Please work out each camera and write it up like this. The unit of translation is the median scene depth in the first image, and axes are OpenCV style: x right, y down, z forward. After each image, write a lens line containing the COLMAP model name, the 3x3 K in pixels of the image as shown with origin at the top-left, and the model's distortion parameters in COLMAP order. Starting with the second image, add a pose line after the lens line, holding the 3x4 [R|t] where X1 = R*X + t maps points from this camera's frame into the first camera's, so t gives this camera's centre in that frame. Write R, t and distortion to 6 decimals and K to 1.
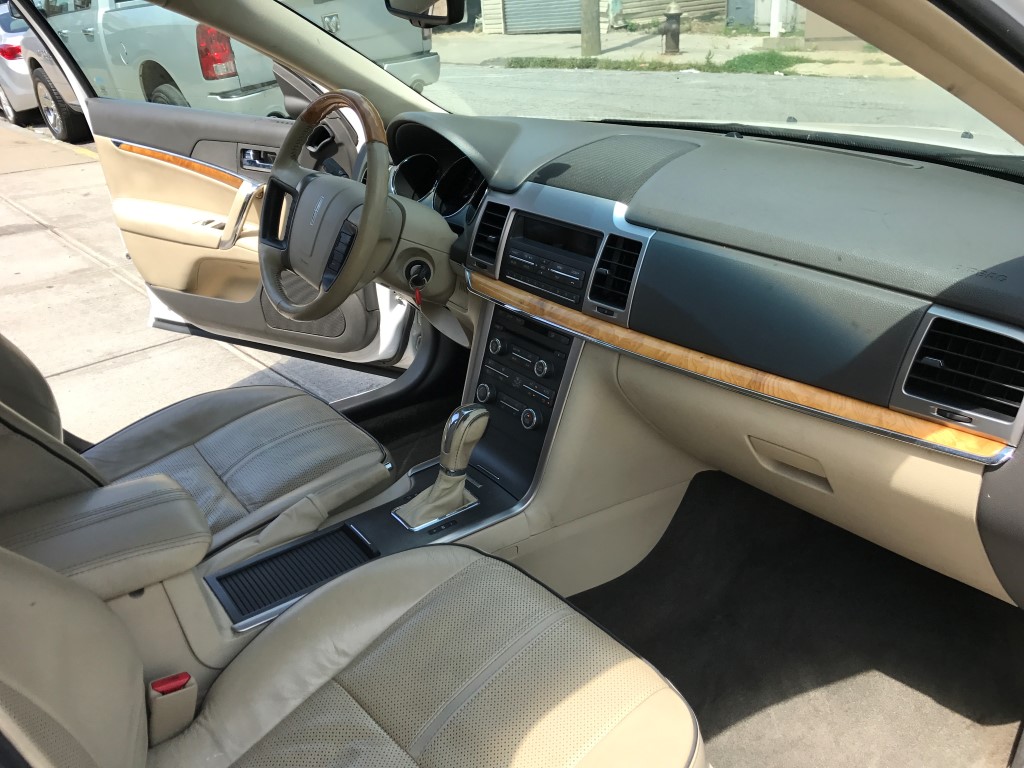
lens RADIAL K [[842.5, 0, 498.7], [0, 842.5, 385.2], [0, 0, 1]] dist [0.008001, 0.000319]
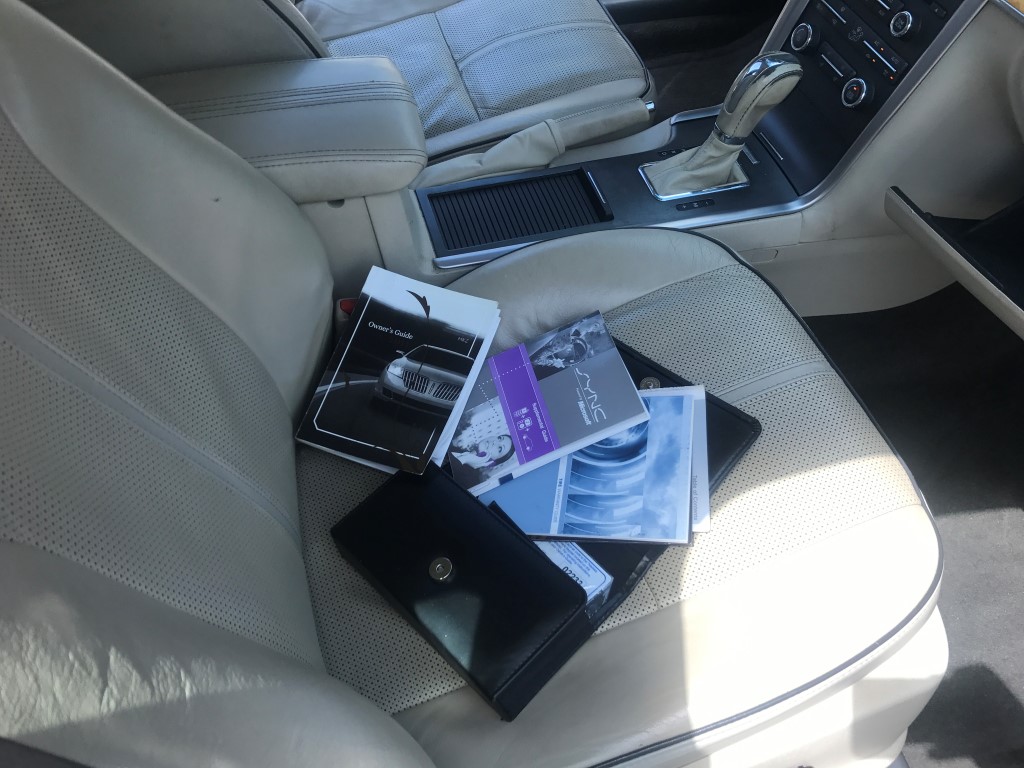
lens RADIAL K [[850.4, 0, 512.0], [0, 850.4, 384.0], [0, 0, 1]] dist [0.026569, 0.001919]
pose [[0.939062, 0.301049, -0.165929, -0.043281], [-0.196285, 0.865882, 0.460132, -0.024858], [0.282197, -0.399523, 0.872208, 0.161555]]
